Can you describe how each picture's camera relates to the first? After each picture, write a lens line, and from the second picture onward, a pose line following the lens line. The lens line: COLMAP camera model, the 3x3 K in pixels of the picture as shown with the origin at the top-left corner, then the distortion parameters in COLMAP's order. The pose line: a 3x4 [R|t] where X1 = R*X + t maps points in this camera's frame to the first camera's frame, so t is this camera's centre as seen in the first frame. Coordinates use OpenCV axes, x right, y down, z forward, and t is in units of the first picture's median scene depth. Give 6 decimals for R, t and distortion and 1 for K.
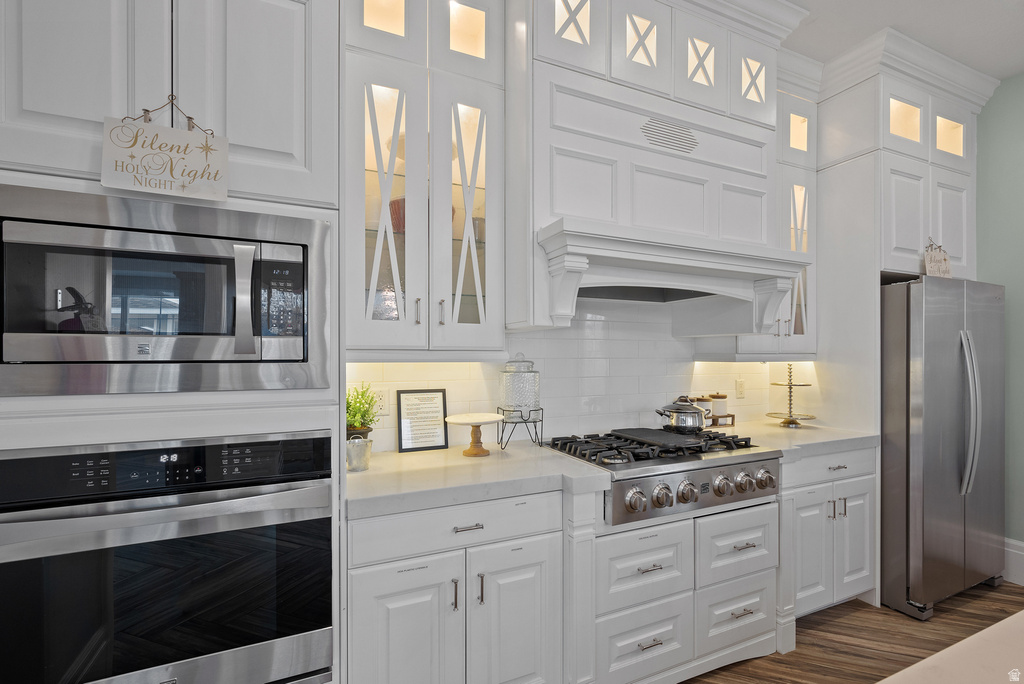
lens RADIAL K [[448.2, 0, 516.5], [0, 448.2, 353.7], [0, 0, 1]] dist [0.000364, -0.003771]
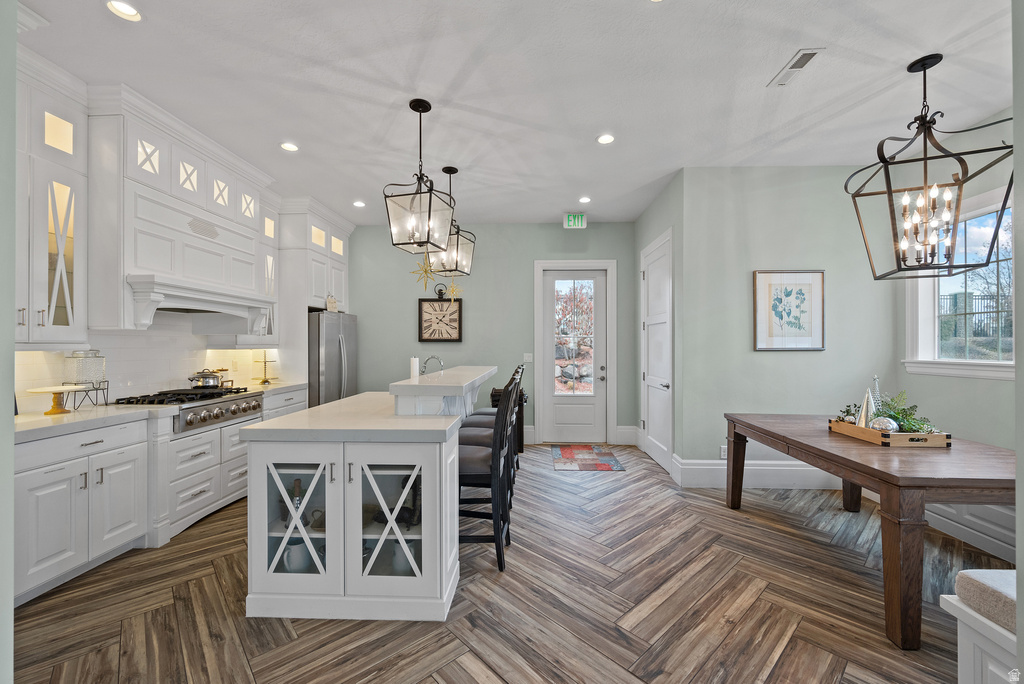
lens RADIAL K [[406.1, 0, 521.2], [0, 406.1, 347.1], [0, 0, 1]] dist [-0.000222, 0.000388]
pose [[0.422235, -0.005943, 0.906467, -0.613913], [-0.000740, 0.999976, 0.006901, -0.003747], [-0.906486, -0.003584, 0.422221, -0.885597]]
